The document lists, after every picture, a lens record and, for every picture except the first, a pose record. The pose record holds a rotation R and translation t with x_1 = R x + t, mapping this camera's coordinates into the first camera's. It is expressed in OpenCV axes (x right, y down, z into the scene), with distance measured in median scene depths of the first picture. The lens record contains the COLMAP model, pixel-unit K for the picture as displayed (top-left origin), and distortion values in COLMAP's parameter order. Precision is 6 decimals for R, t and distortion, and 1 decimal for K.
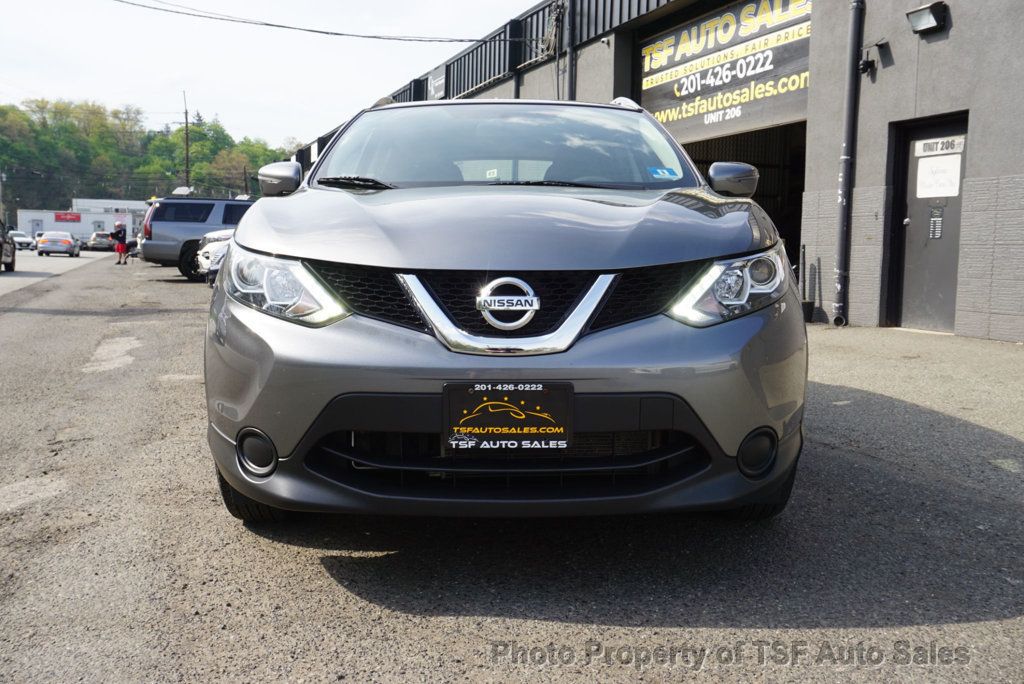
lens RADIAL K [[958.7, 0, 512.6], [0, 958.7, 316.8], [0, 0, 1]] dist [-0.003861, 0.002880]
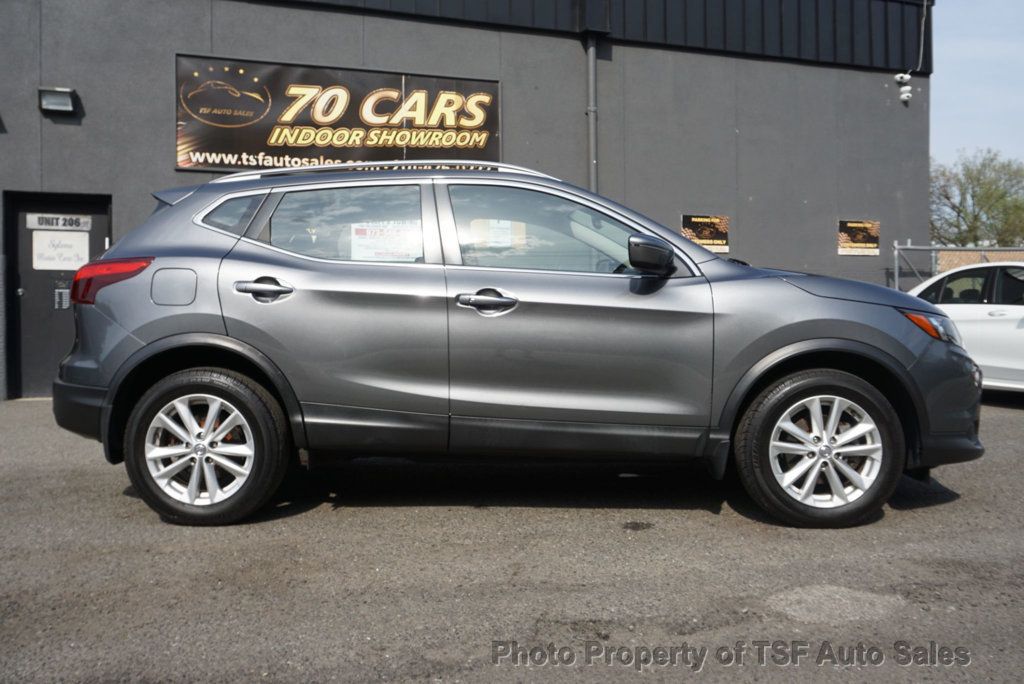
lens RADIAL K [[893.9, 0, 468.3], [0, 893.9, 340.0], [0, 0, 1]] dist [-0.010278, -0.002196]
pose [[0.008399, -0.034338, 0.999375, -0.399975], [0.080823, 0.996164, 0.033548, -0.032762], [-0.996693, 0.080491, 0.011142, 0.404881]]
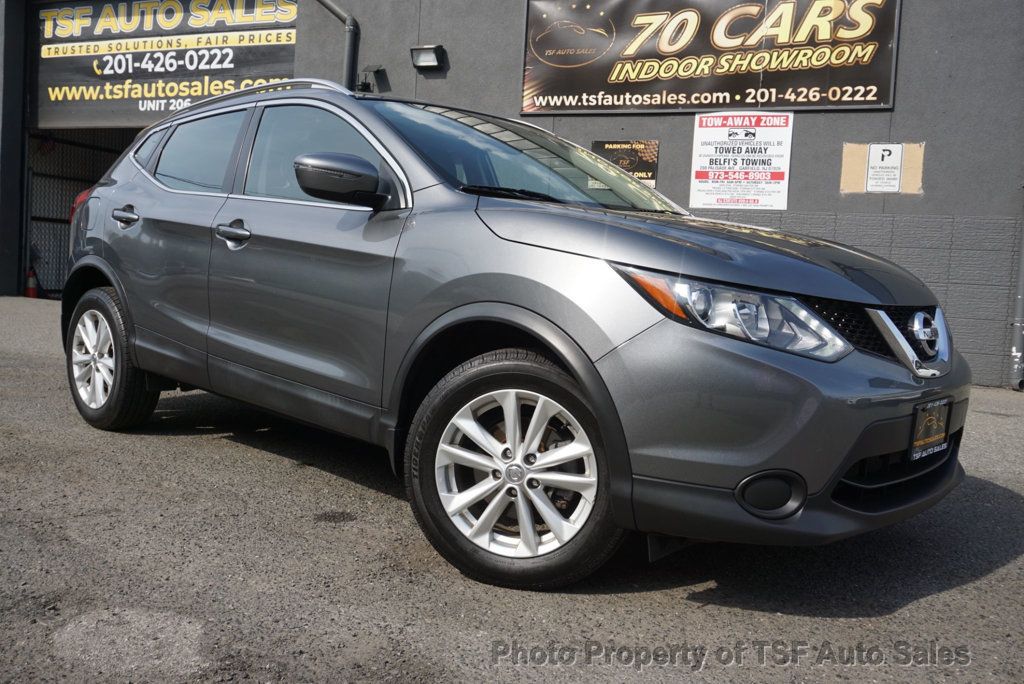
lens RADIAL K [[917.0, 0, 512.0], [0, 917.0, 342.0], [0, 0, 1]] dist [-0.001353, -0.000799]
pose [[0.679698, -0.036553, 0.732581, -0.231946], [0.005907, 0.998998, 0.044366, -0.011906], [-0.733469, -0.025828, 0.679233, 0.119166]]
